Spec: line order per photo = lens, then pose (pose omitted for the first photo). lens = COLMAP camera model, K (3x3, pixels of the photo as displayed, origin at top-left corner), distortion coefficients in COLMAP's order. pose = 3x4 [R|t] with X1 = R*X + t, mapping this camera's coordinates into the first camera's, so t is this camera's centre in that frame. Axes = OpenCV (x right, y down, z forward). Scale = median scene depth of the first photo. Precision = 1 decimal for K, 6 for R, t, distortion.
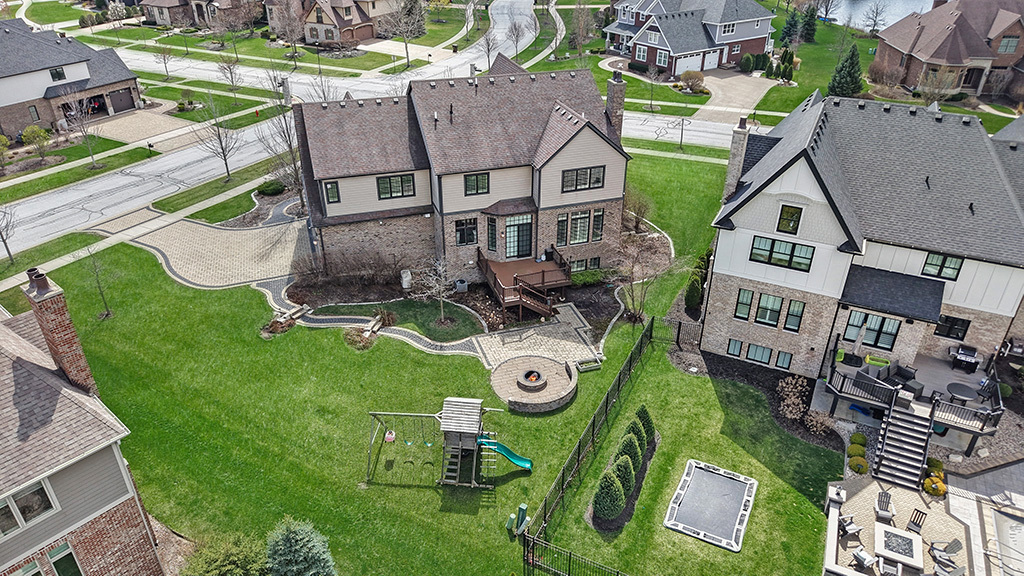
lens RADIAL K [[682.5, 0, 512.0], [0, 682.5, 288.0], [0, 0, 1]] dist [0.050093, -0.075404]
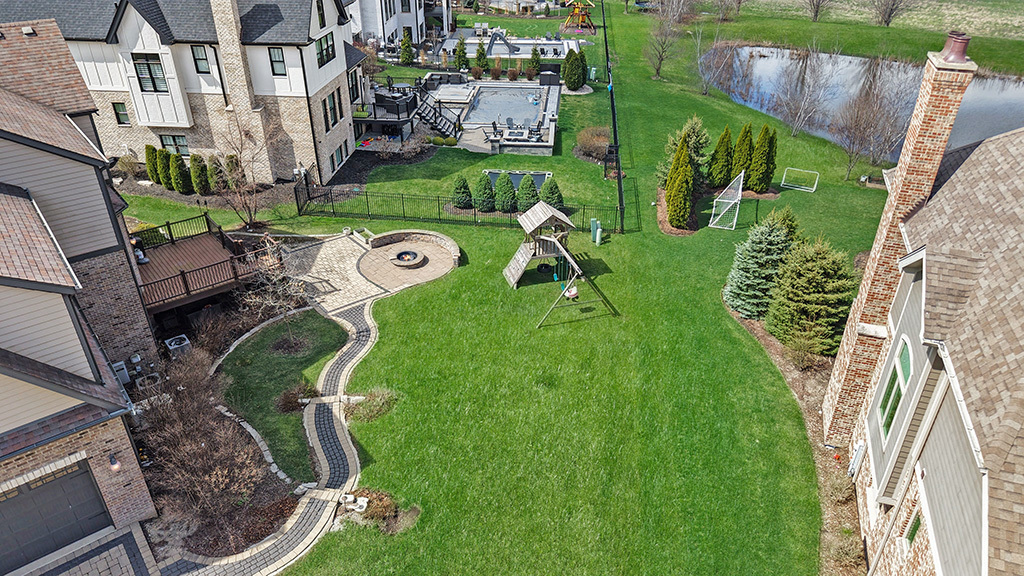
lens RADIAL K [[682.5, 0, 512.0], [0, 682.5, 288.0], [0, 0, 1]] dist [0.050093, -0.075404]
pose [[-0.358090, -0.478413, 0.801806, -0.595773], [0.462526, 0.655088, 0.597436, -0.242043], [-0.811074, 0.584792, -0.013302, 0.749882]]
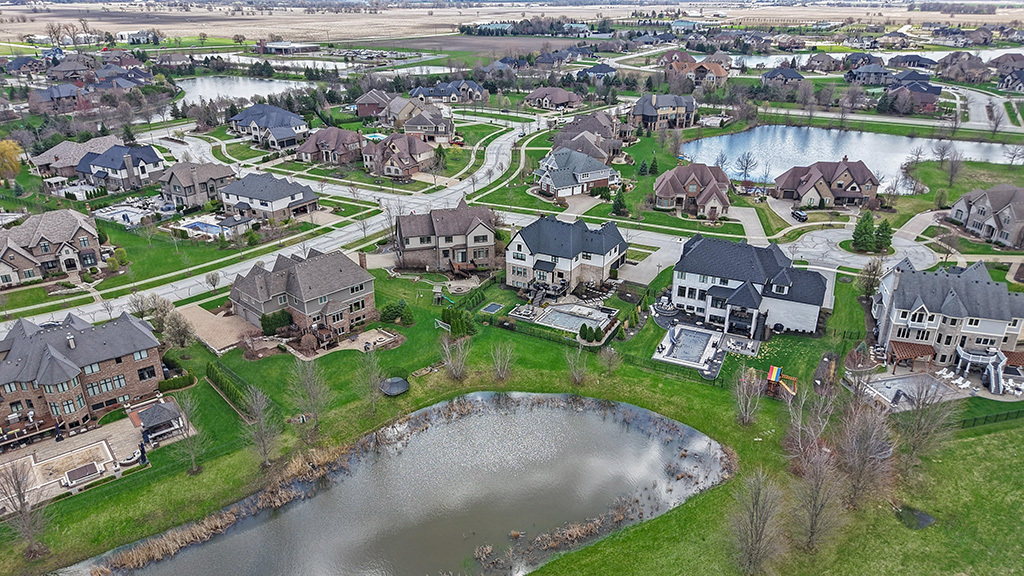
lens RADIAL K [[682.5, 0, 512.0], [0, 682.5, 288.0], [0, 0, 1]] dist [0.050093, -0.075404]
pose [[0.998677, 0.018768, -0.047878, 0.408846], [-0.024134, 0.993177, -0.114096, 0.445740], [0.045410, 0.115100, 0.992315, -2.226421]]
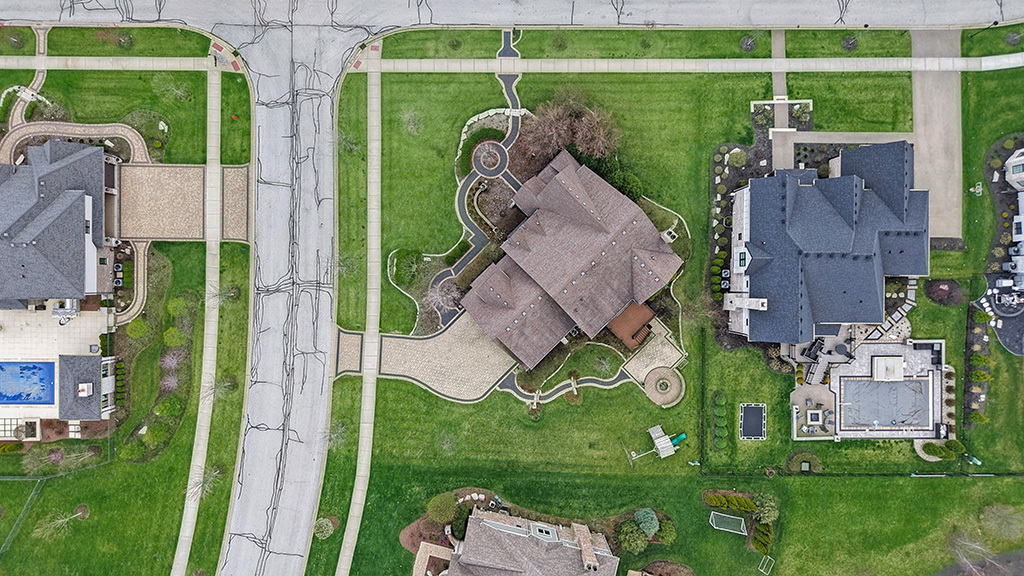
lens RADIAL K [[682.5, 0, 512.0], [0, 682.5, 288.0], [0, 0, 1]] dist [0.050093, -0.075404]
pose [[0.895187, -0.445666, -0.004704, -0.206633], [0.219921, 0.432516, 0.874394, -1.646300], [-0.387653, -0.783780, 0.485195, 0.299535]]
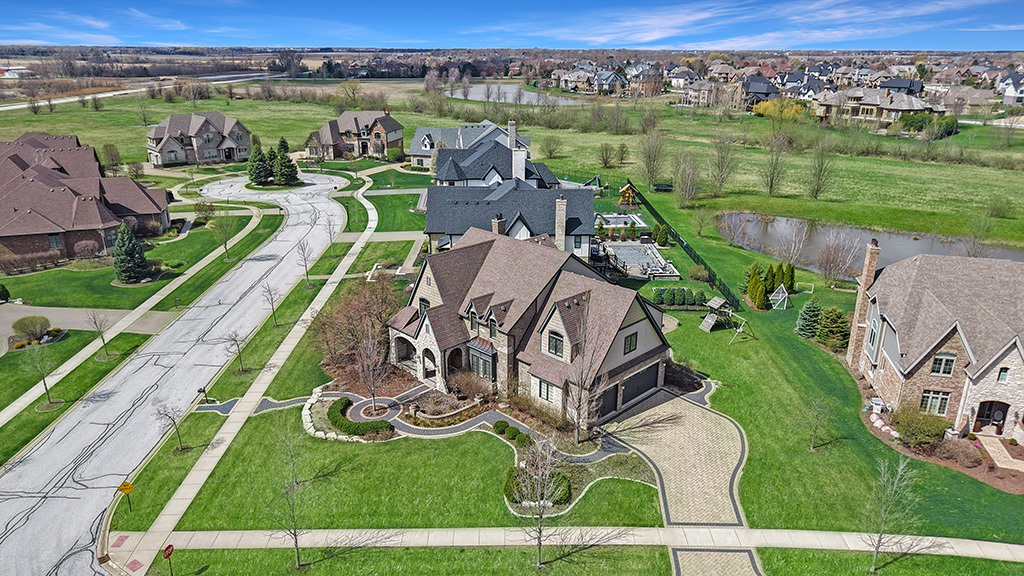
lens RADIAL K [[682.5, 0, 512.0], [0, 682.5, 288.0], [0, 0, 1]] dist [0.050093, -0.075404]
pose [[-0.450798, -0.297554, 0.841571, -1.168244], [0.441856, 0.744807, 0.500026, -0.921347], [-0.775593, 0.597264, -0.204282, 1.359040]]
